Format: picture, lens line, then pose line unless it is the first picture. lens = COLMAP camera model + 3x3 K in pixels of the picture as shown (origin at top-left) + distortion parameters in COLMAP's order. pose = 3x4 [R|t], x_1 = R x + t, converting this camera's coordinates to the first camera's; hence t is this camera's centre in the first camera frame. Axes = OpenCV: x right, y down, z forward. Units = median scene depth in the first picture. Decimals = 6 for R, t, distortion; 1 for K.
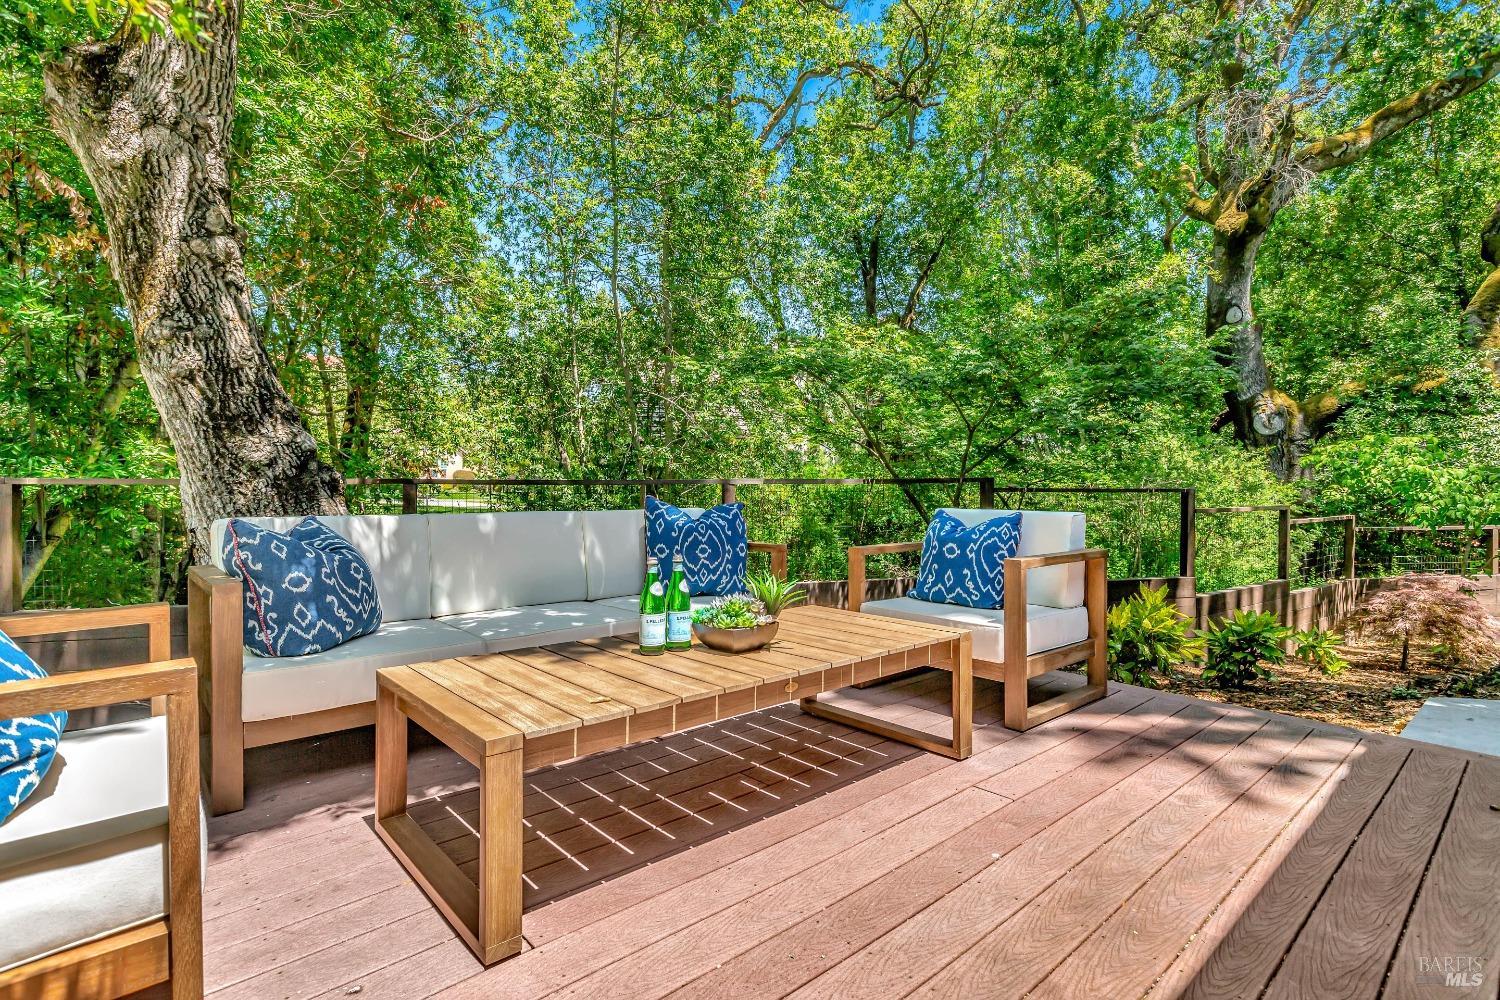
lens RADIAL K [[718.7, 0, 750.0], [0, 718.7, 500.0], [0, 0, 1]] dist [-0.000162, 0.000632]
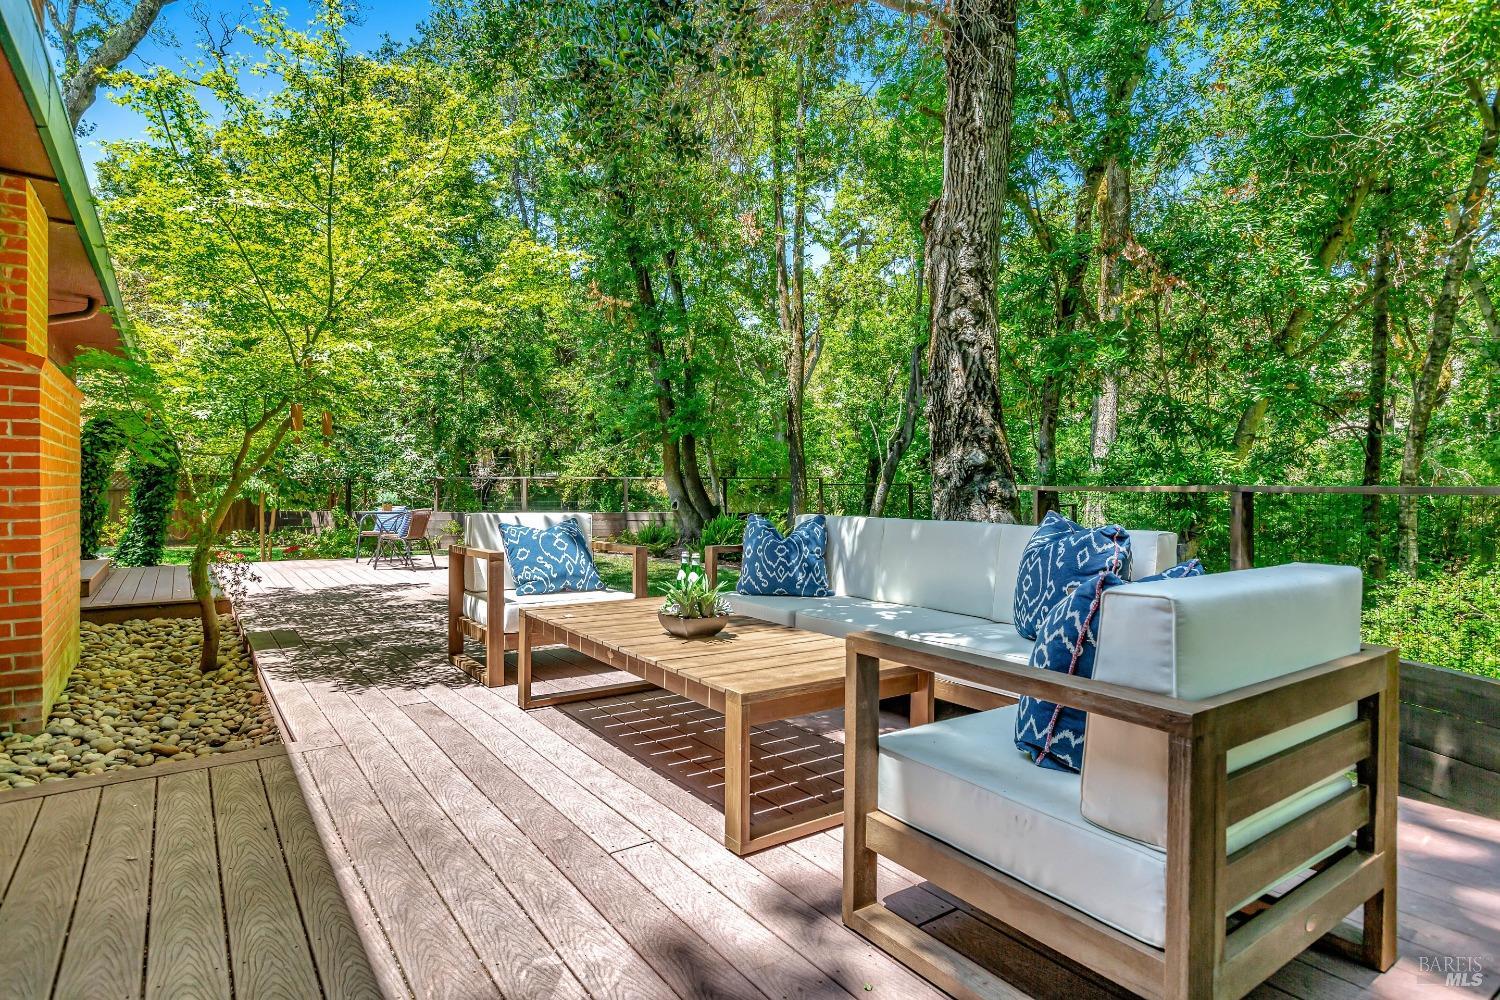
lens RADIAL K [[820.9, 0, 750.0], [0, 820.9, 500.0], [0, 0, 1]] dist [0.001325, -0.000652]
pose [[-0.113080, 0.015992, -0.993457, 1.597716], [-0.022839, 0.999564, 0.018690, -0.053940], [0.993323, 0.024803, -0.112666, 1.503860]]
